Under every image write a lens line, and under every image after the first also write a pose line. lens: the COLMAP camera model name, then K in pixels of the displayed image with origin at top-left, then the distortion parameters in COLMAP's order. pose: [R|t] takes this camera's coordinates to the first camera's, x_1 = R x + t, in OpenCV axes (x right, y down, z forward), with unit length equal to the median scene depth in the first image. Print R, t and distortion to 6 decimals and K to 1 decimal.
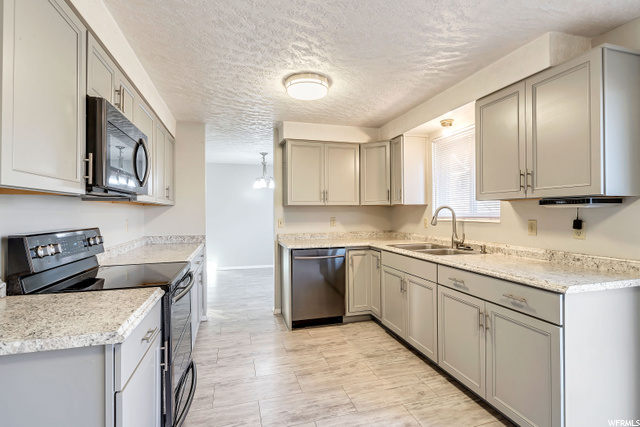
lens RADIAL K [[321.2, 0, 320.0], [0, 321.2, 213.5], [0, 0, 1]] dist [-0.000176, -0.000142]
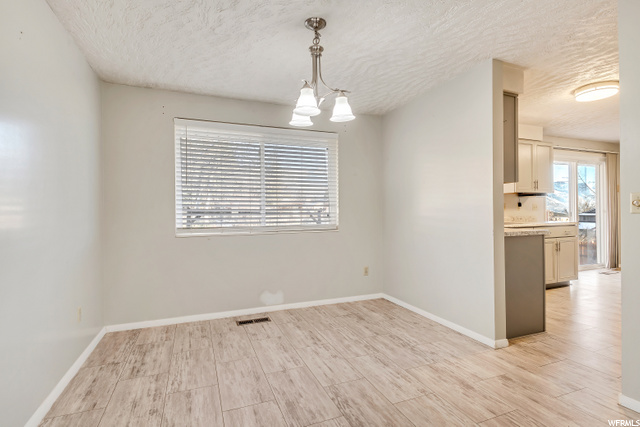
lens RADIAL K [[309.2, 0, 317.5], [0, 309.2, 211.0], [0, 0, 1]] dist [0.000079, -0.000907]
pose [[-0.100655, 0.003539, 0.994915, -1.217667], [0.018568, 0.999826, -0.001678, 0.051439], [-0.994748, 0.018305, -0.100704, 2.405611]]
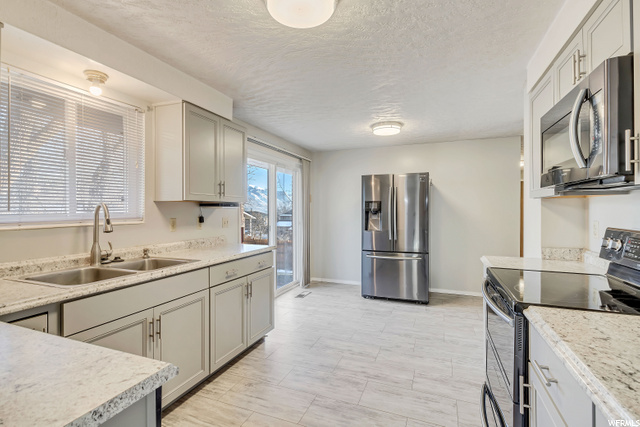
lens RADIAL K [[309.2, 0, 317.5], [0, 309.2, 211.0], [0, 0, 1]] dist [0.000079, -0.000907]
pose [[-0.796871, 0.003445, 0.604139, -0.446685], [0.009313, 0.999935, 0.006582, -0.009584], [-0.604077, 0.010871, -0.796852, 1.578548]]
